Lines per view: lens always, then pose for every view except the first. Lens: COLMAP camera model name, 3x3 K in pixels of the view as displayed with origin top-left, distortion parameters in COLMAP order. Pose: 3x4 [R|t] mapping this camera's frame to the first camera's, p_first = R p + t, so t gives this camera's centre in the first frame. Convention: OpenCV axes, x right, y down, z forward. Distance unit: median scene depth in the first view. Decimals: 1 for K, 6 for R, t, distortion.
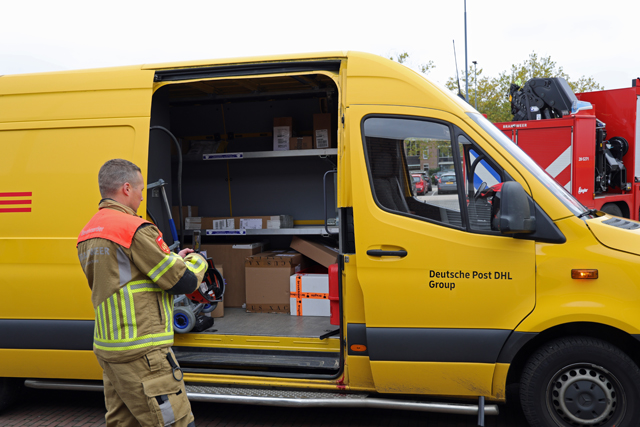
lens RADIAL K [[639.1, 0, 320.0], [0, 639.1, 213.5], [0, 0, 1]] dist [0.067895, 0.006367]
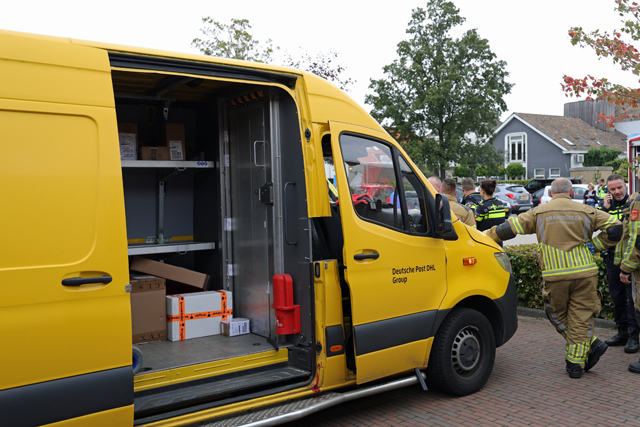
lens RADIAL K [[605.1, 0, 320.0], [0, 605.1, 213.5], [0, 0, 1]] dist [0.011362, 0.016148]
pose [[0.663037, -0.007454, 0.748550, -0.709060], [0.040052, 0.998871, -0.025530, 0.010305], [-0.747515, 0.046909, 0.662587, 0.342344]]
